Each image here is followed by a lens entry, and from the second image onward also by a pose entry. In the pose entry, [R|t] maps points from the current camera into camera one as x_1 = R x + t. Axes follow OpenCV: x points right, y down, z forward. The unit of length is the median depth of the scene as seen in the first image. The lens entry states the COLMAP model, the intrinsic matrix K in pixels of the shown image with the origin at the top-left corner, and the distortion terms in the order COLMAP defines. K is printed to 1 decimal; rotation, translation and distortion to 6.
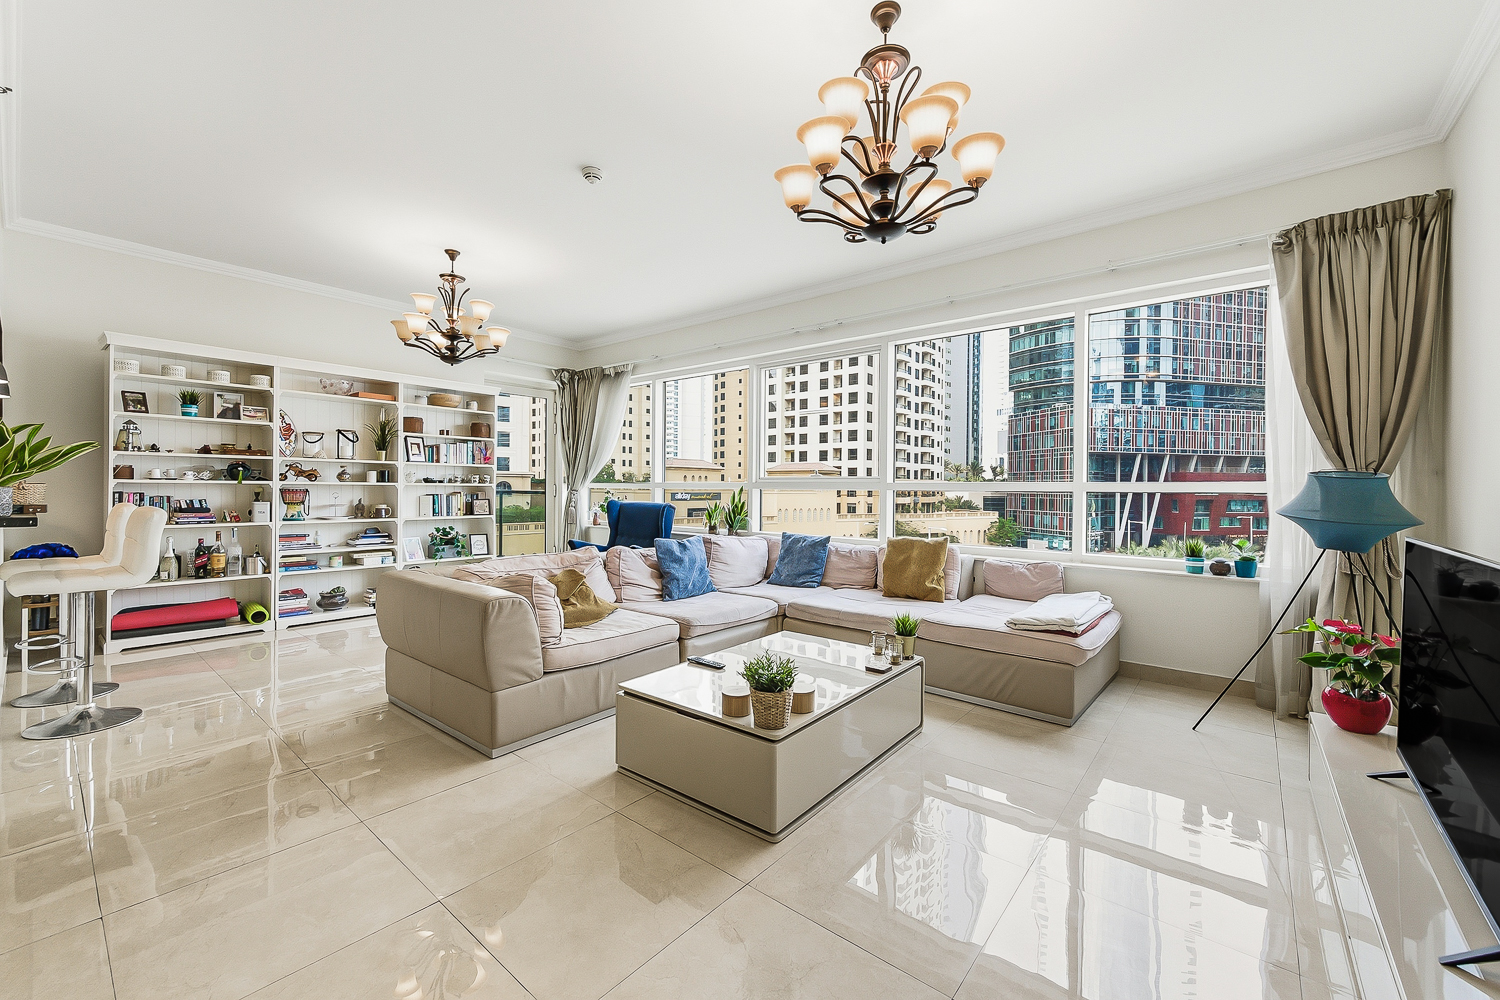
lens RADIAL K [[597.2, 0, 757.6], [0, 597.2, 491.5], [0, 0, 1]] dist [0.000615, 0.000080]
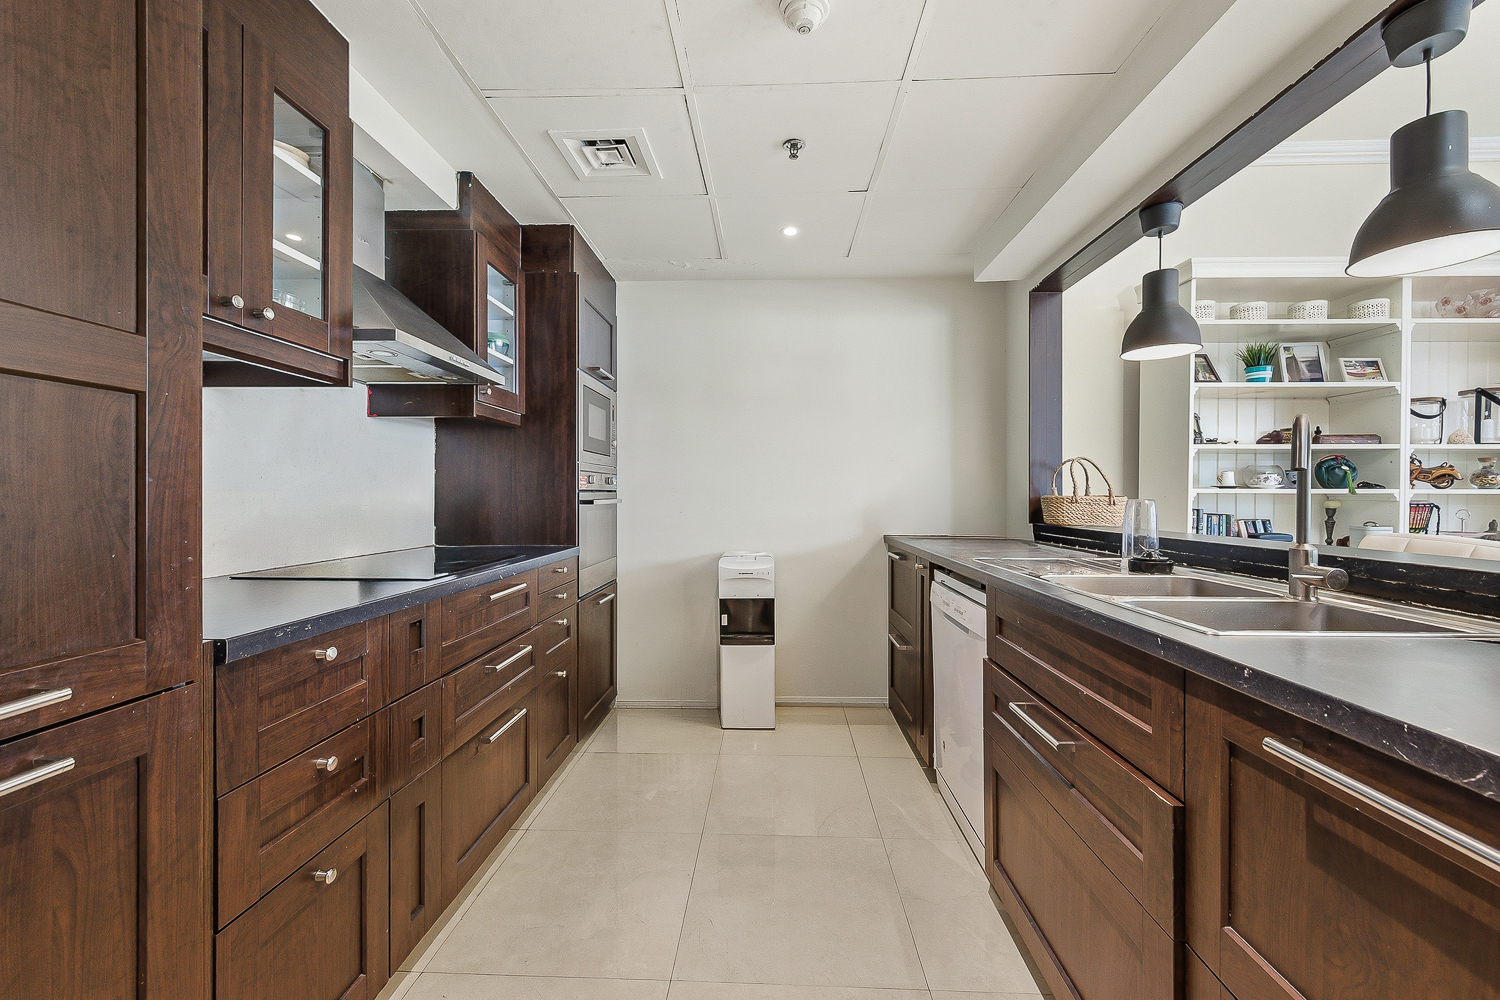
lens RADIAL K [[597.2, 0, 750.0], [0, 597.2, 498.2], [0, 0, 1]] dist [0.000615, 0.000080]
pose [[0.598152, -0.000619, -0.801383, -0.744675], [-0.004237, 0.999983, -0.003935, -0.004360], [0.801372, 0.005749, 0.598139, 0.204505]]
